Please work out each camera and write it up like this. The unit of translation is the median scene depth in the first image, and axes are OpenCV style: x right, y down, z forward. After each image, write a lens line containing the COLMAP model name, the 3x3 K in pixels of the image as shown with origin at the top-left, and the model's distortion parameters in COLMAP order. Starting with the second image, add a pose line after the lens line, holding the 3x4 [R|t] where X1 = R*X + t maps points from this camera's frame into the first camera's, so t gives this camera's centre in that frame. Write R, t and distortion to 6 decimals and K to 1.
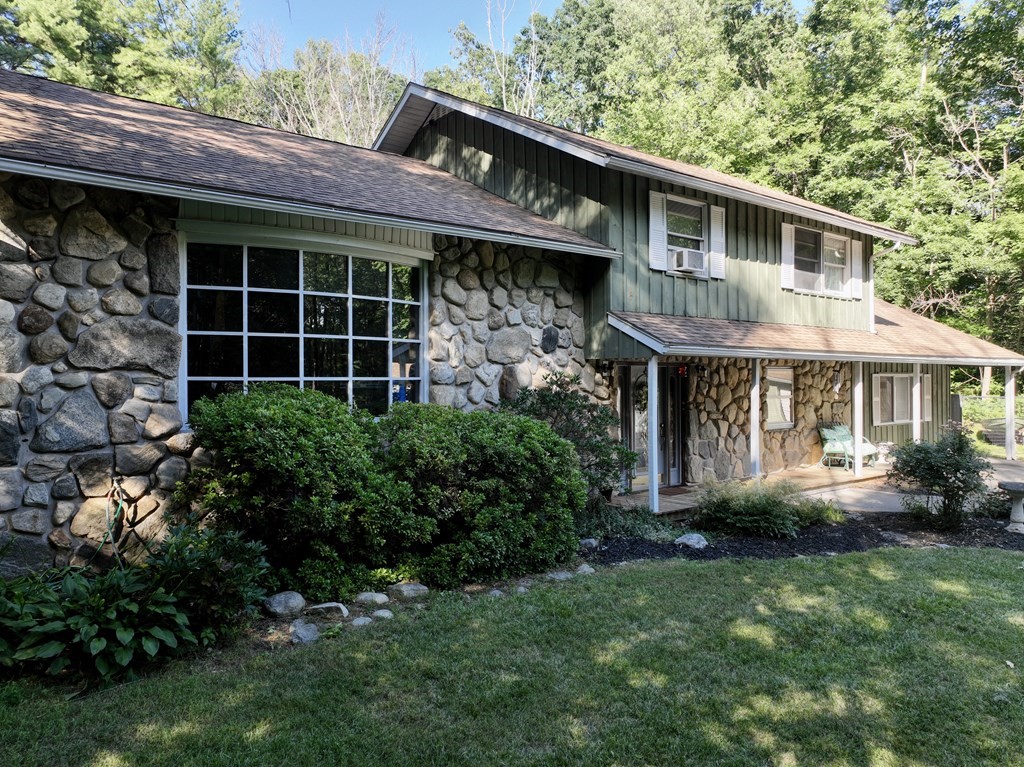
lens RADIAL K [[713.0, 0, 494.0], [0, 713.0, 389.5], [0, 0, 1]] dist [-0.003317, 0.004815]
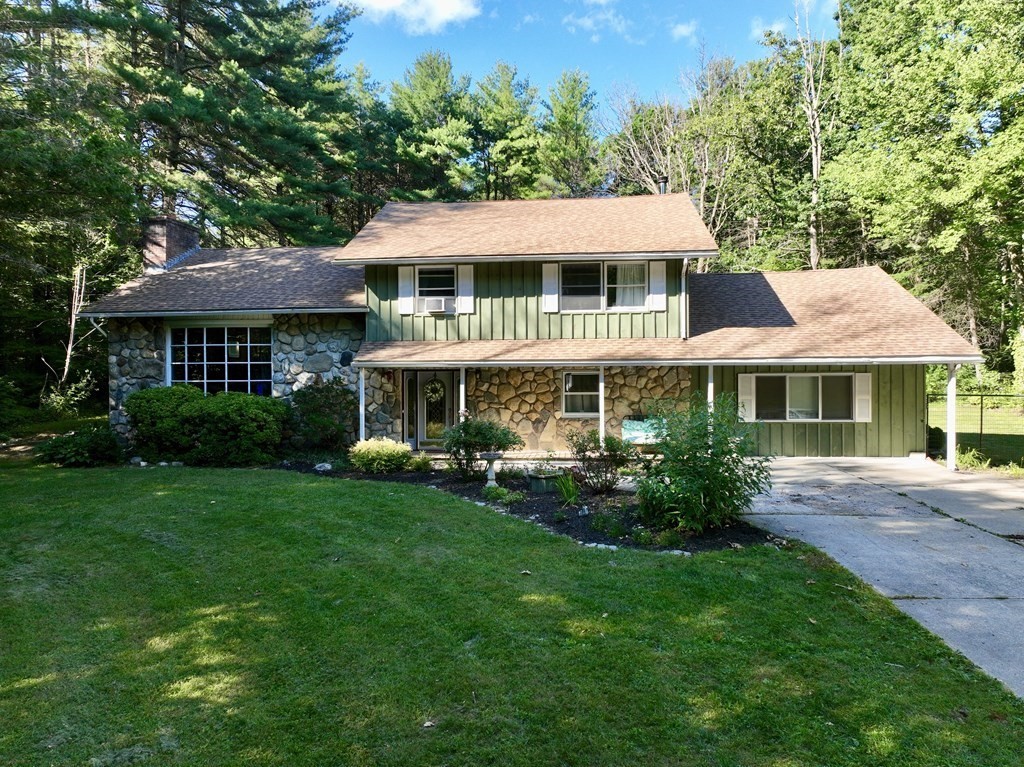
lens RADIAL K [[713.0, 0, 494.0], [0, 713.0, 389.5], [0, 0, 1]] dist [-0.003317, 0.004815]
pose [[0.727057, 0.006858, -0.686543, 1.722476], [-0.006200, 0.999975, 0.003423, -0.000375], [0.686550, 0.001768, 0.727081, -0.064869]]
